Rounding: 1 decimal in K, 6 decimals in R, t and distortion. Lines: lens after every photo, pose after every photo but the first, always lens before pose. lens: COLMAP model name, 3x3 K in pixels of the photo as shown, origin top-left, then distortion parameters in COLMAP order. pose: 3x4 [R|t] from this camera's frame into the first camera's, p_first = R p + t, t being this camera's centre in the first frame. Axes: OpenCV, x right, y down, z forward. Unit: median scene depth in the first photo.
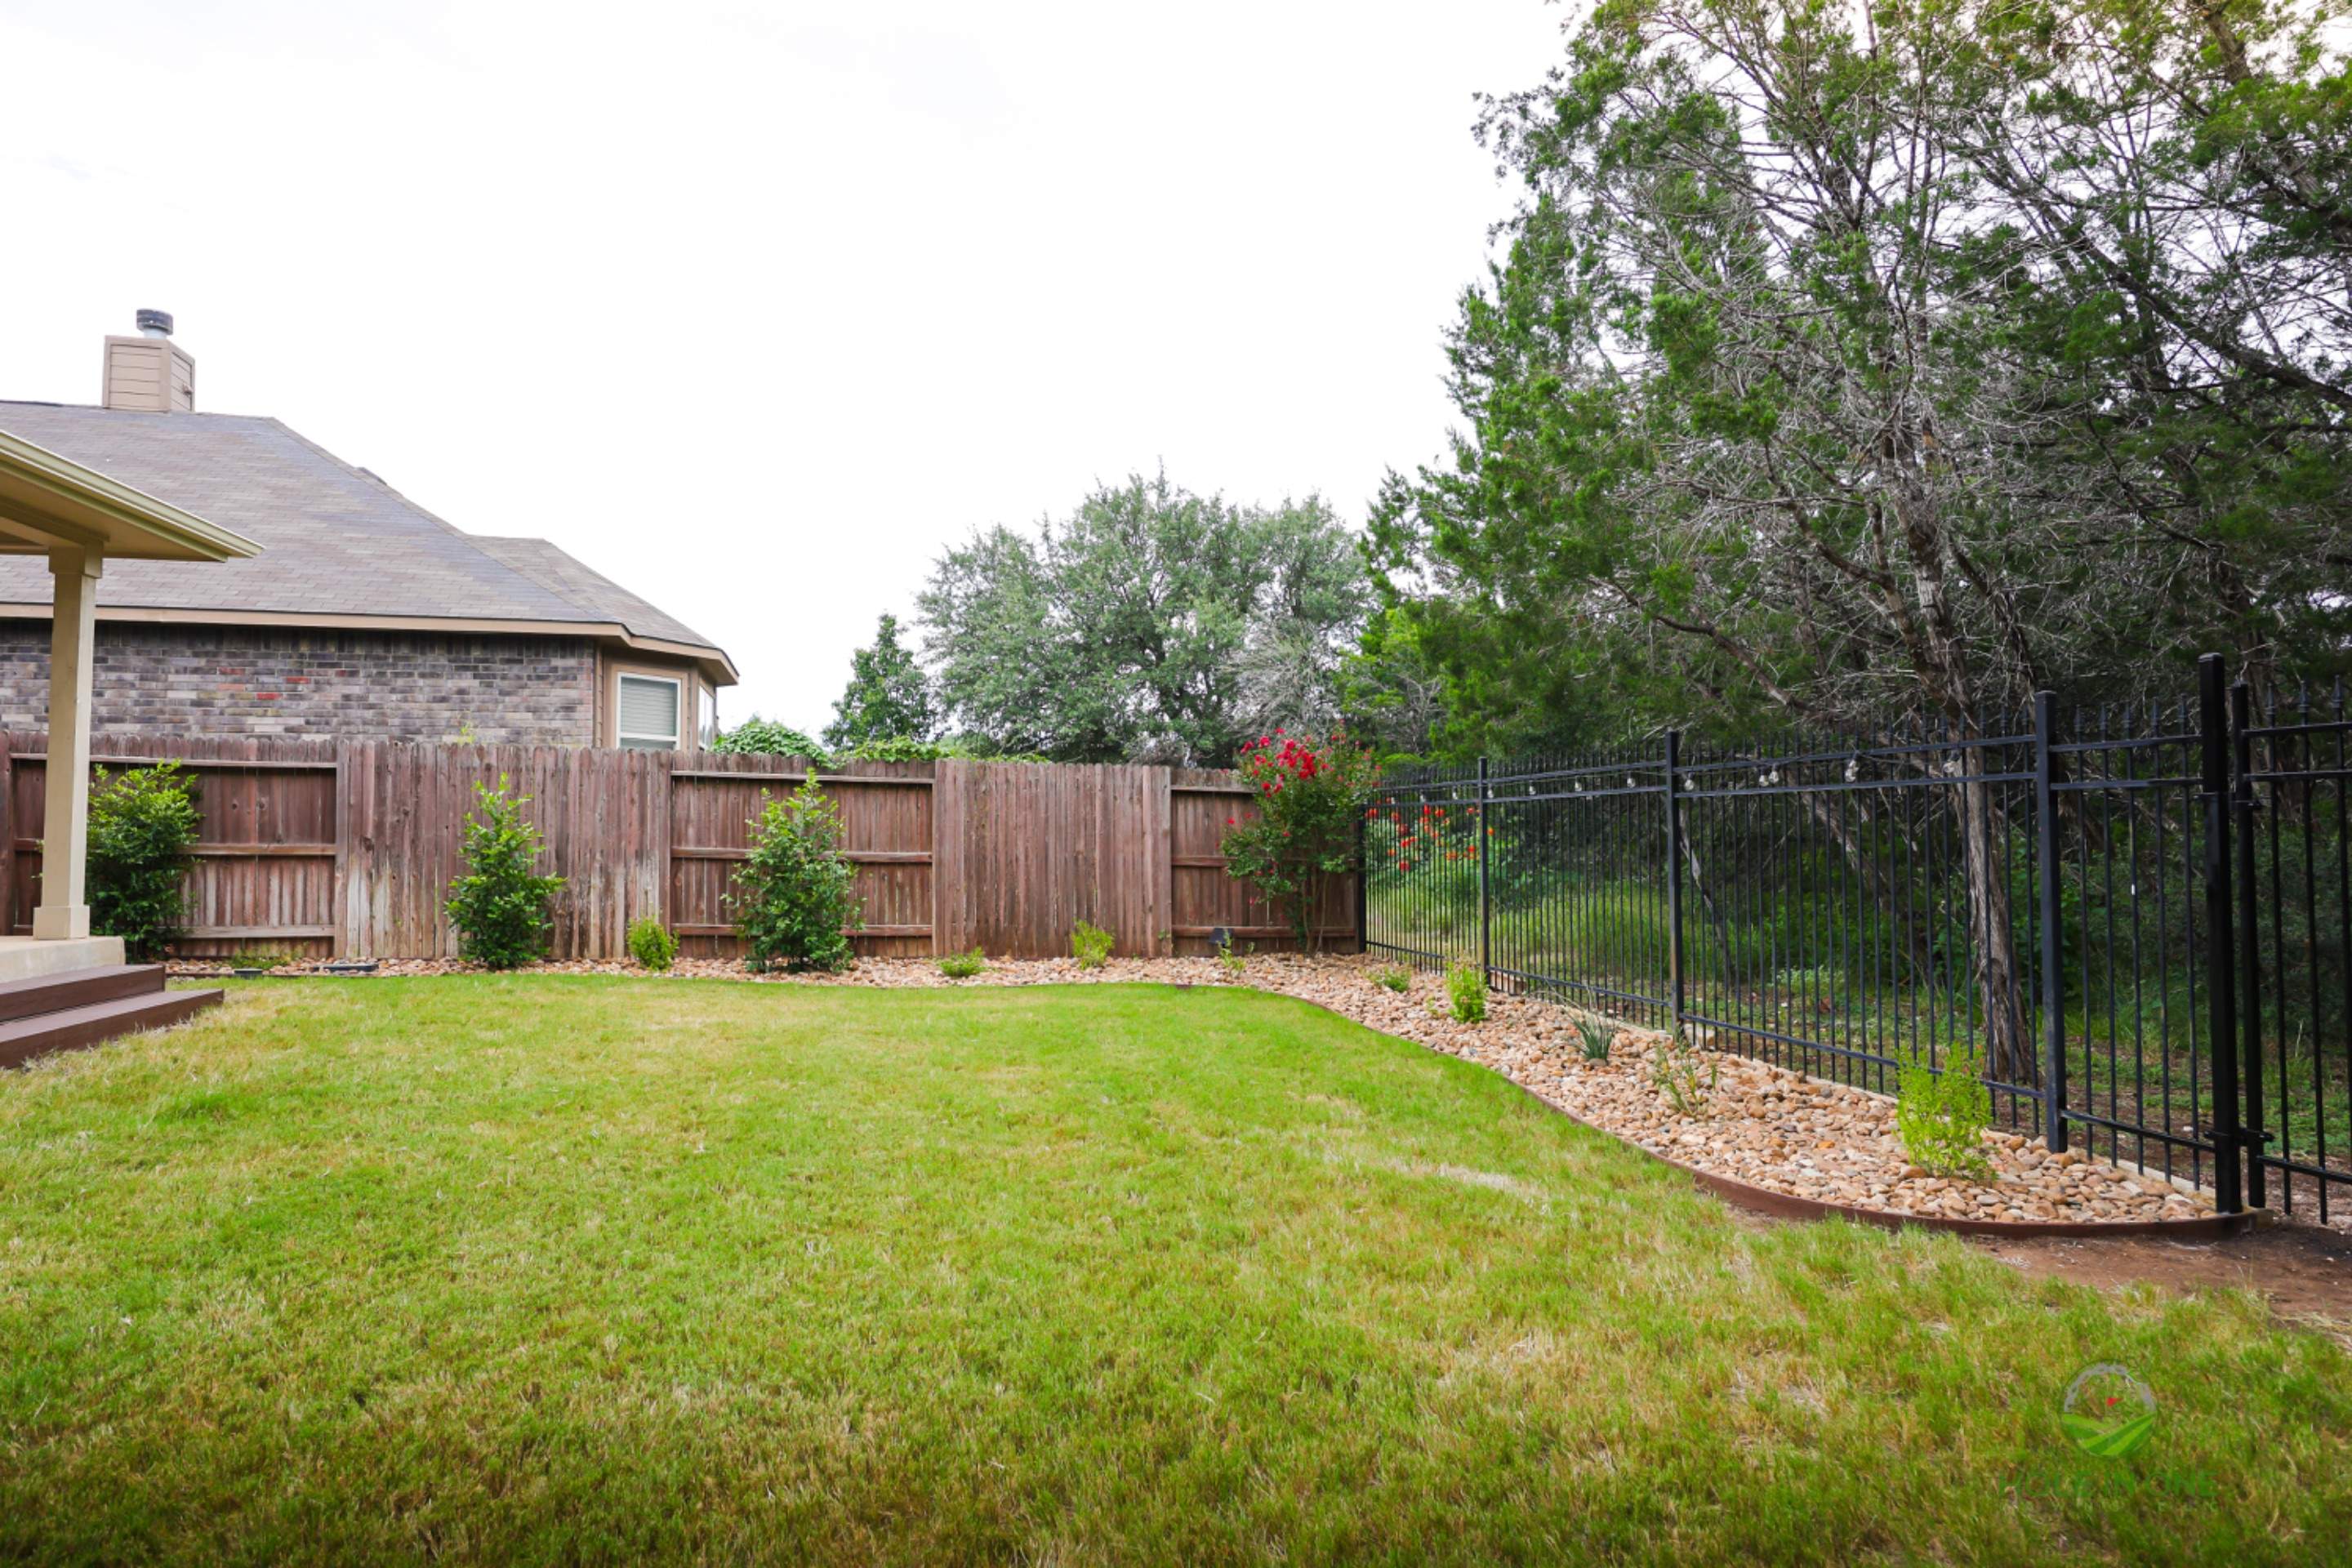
lens RADIAL K [[1254.3, 0, 1176.0], [0, 1254.3, 784.0], [0, 0, 1]] dist [-0.001323, 0.000672]
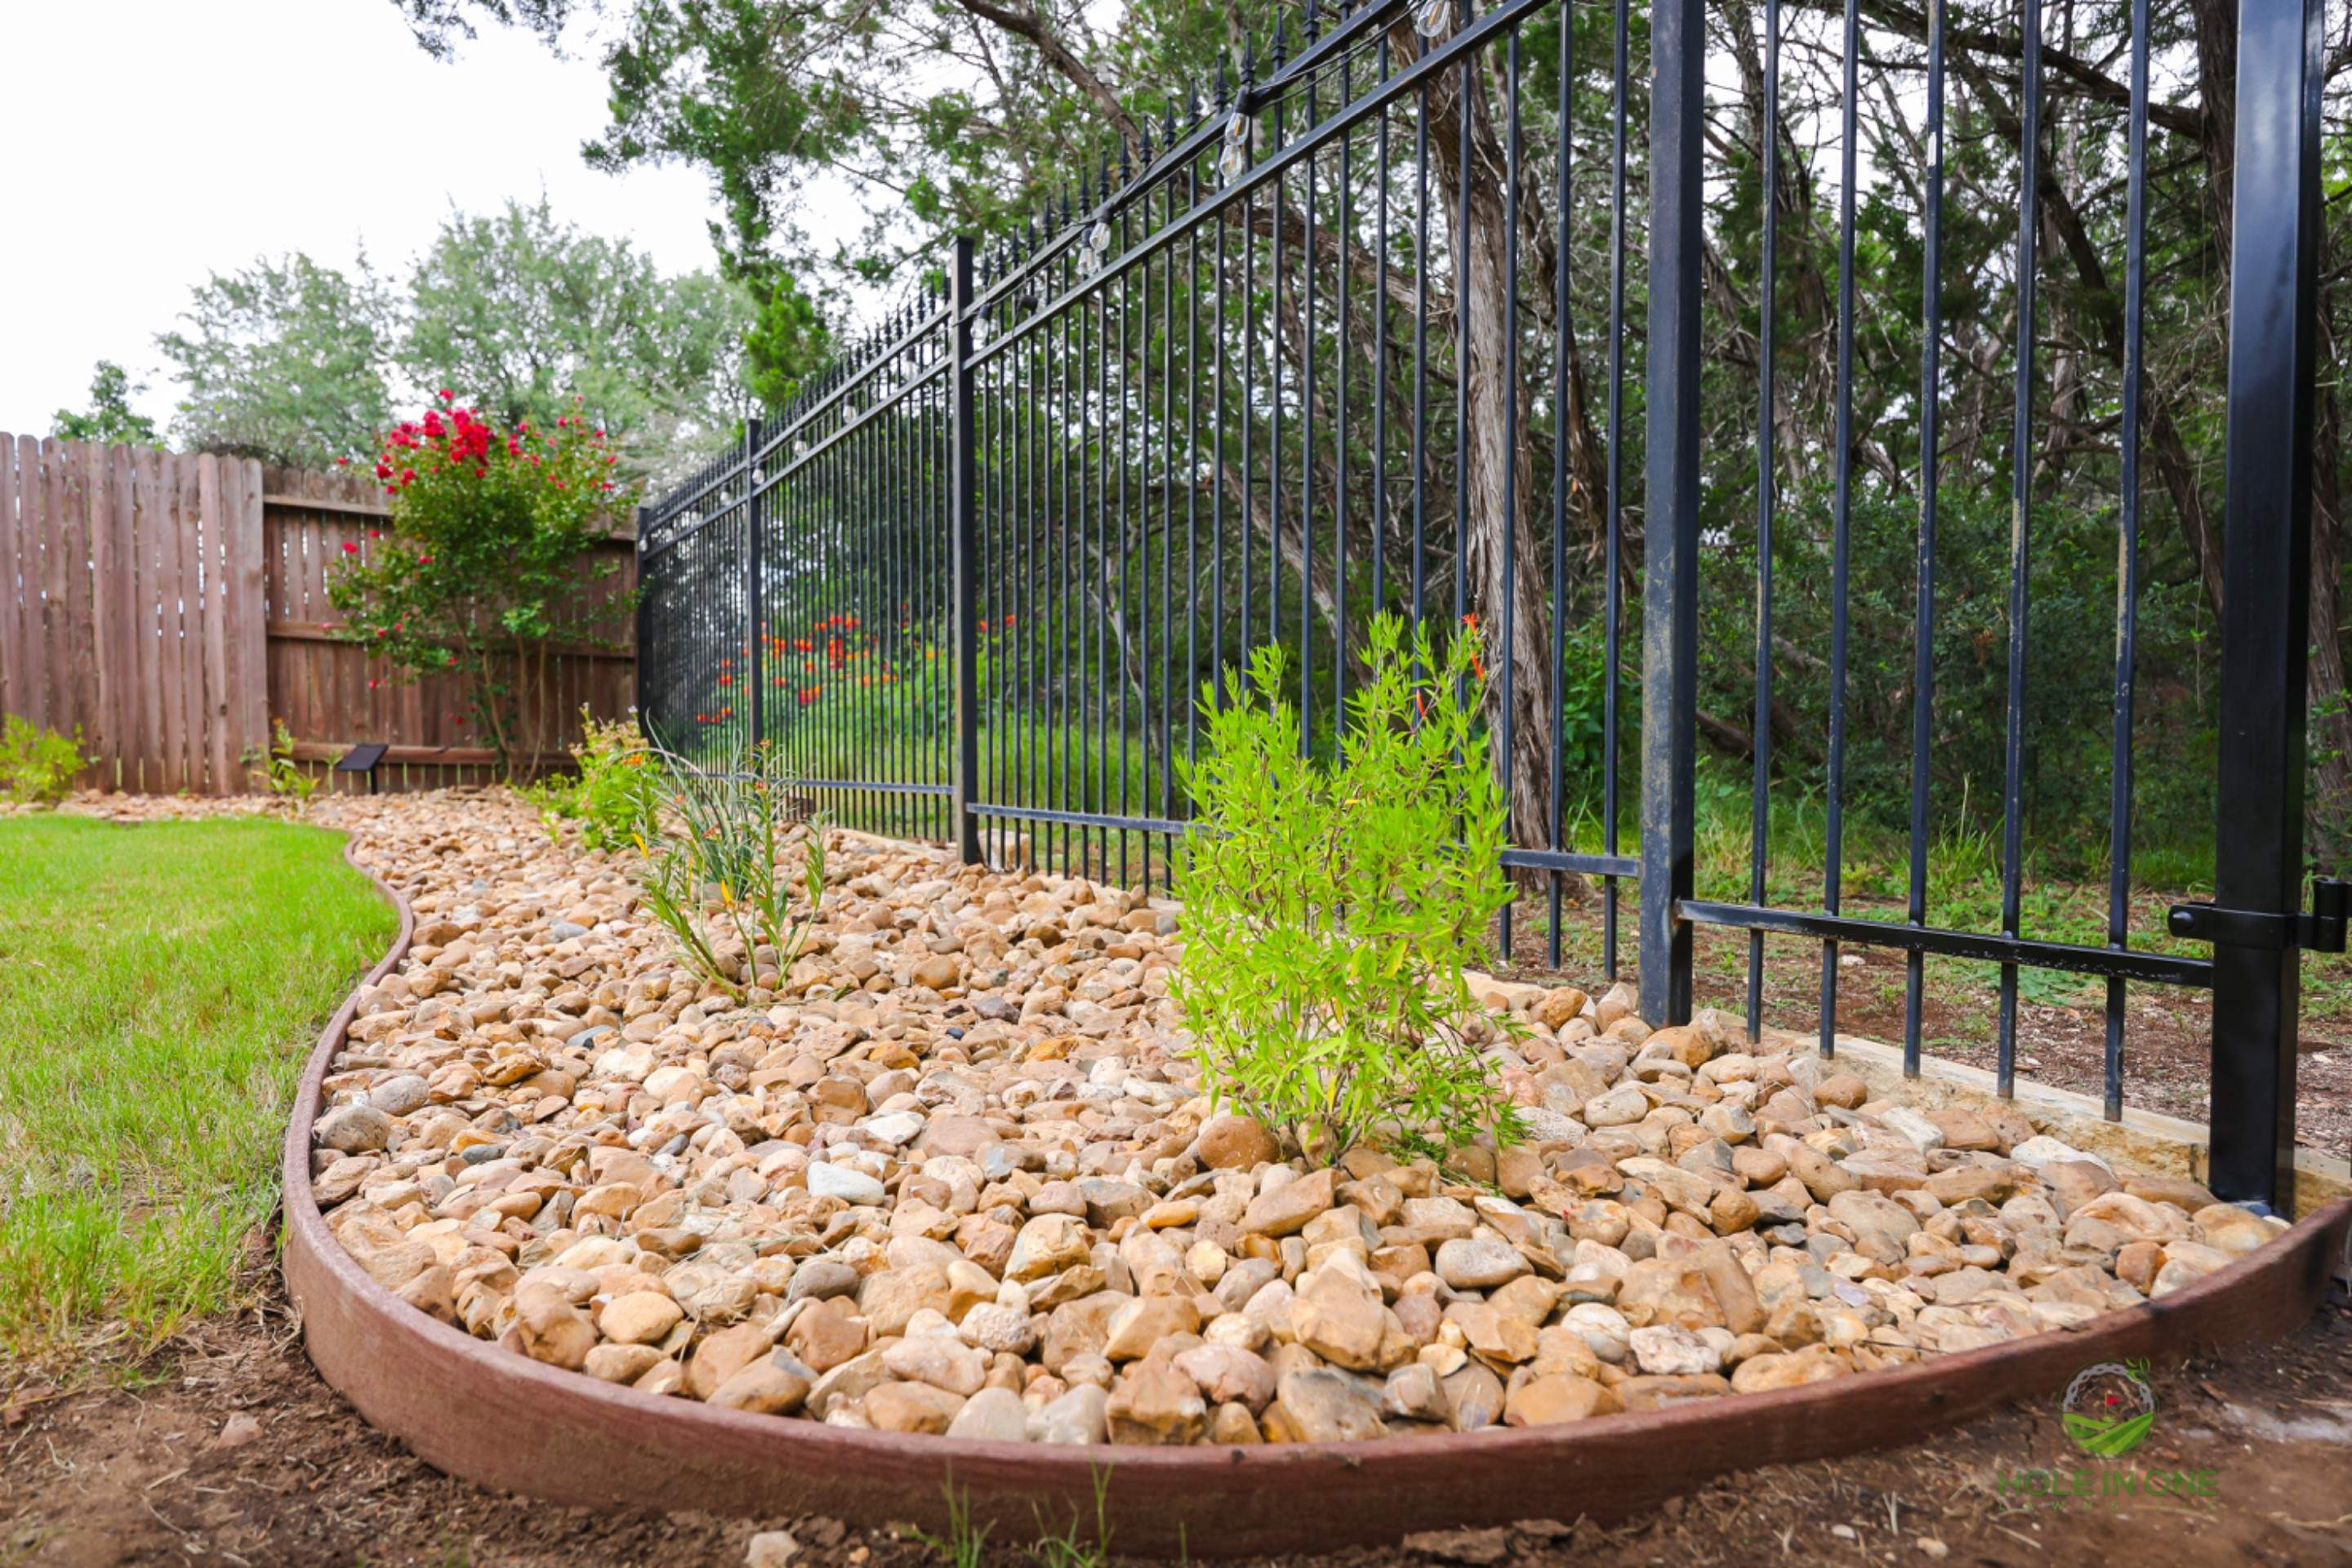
lens RADIAL K [[1317.2, 0, 1188.7], [0, 1317.2, 797.2], [0, 0, 1]] dist [-0.001361, -0.000250]
pose [[0.941685, -0.005160, 0.336456, 0.381040], [-0.020651, 0.997111, 0.073092, 0.172230], [-0.335861, -0.075778, 0.938858, 0.588532]]
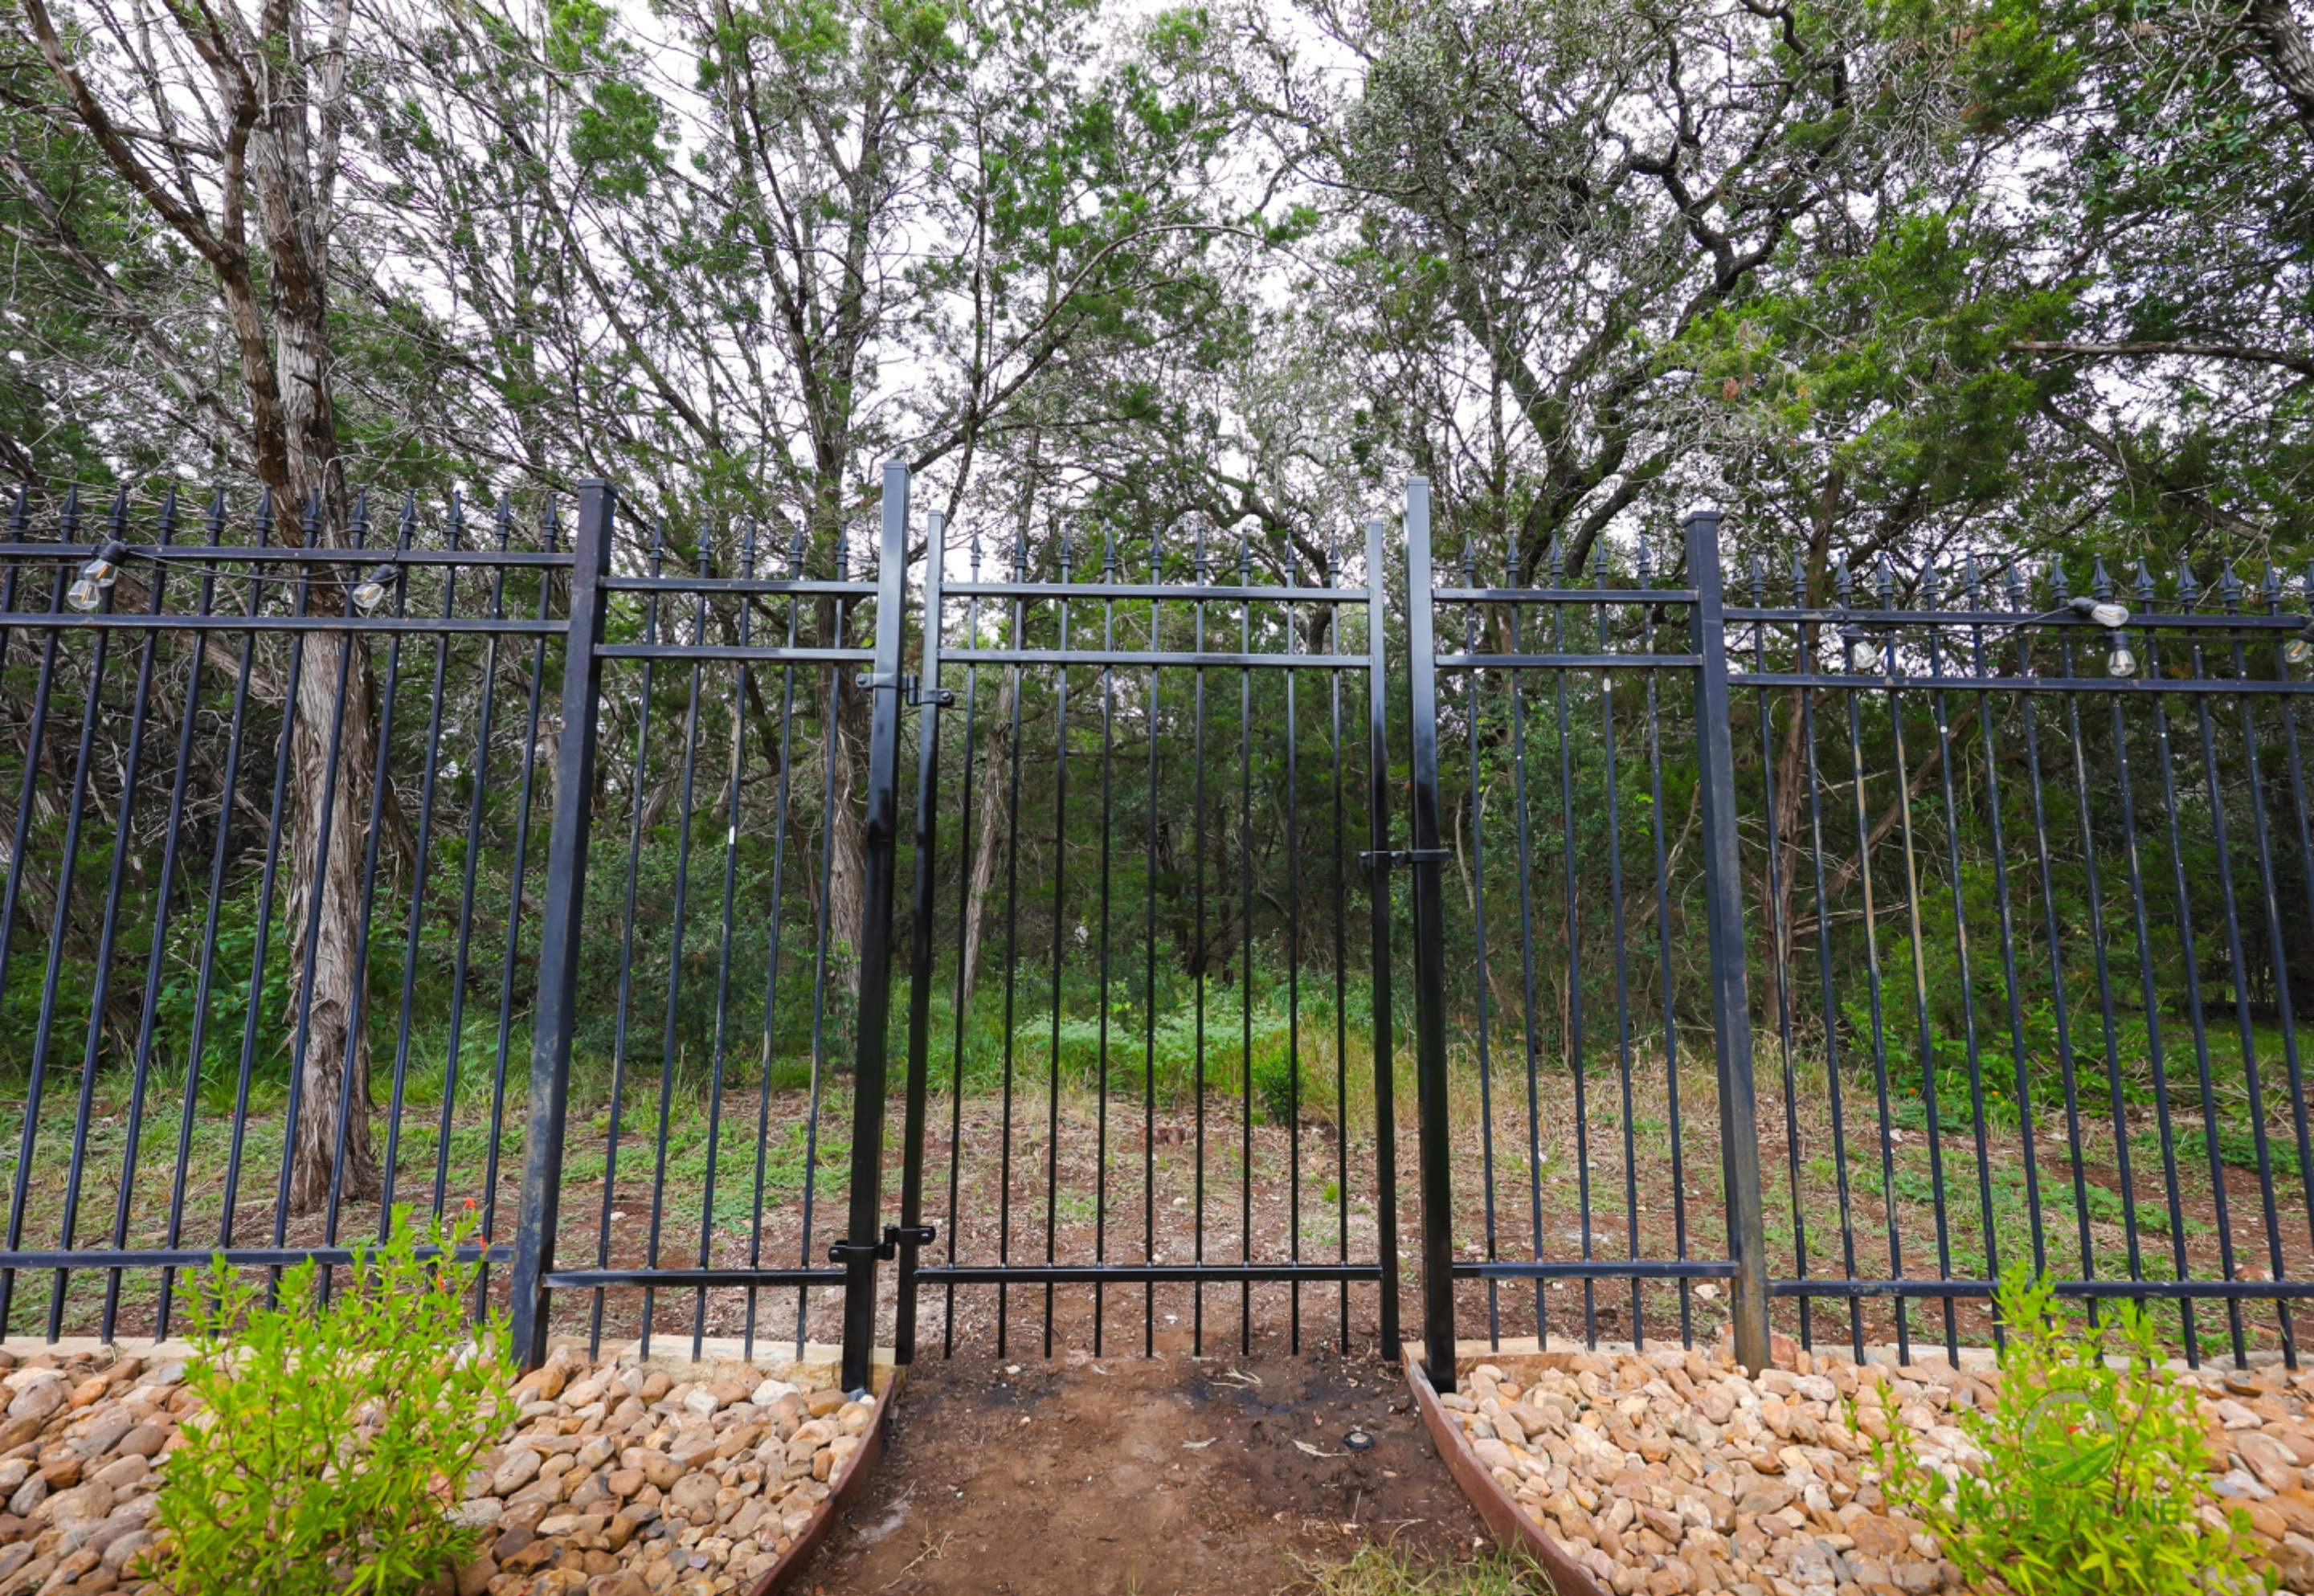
lens RADIAL K [[965.7, 0, 1166.8], [0, 965.7, 805.0], [0, 0, 1]] dist [0.000101, 0.000261]
pose [[0.194688, 0.119584, 0.973548, 0.291995], [-0.046339, 0.992553, -0.112651, 0.086388], [-0.979770, -0.023181, 0.198780, 0.562251]]
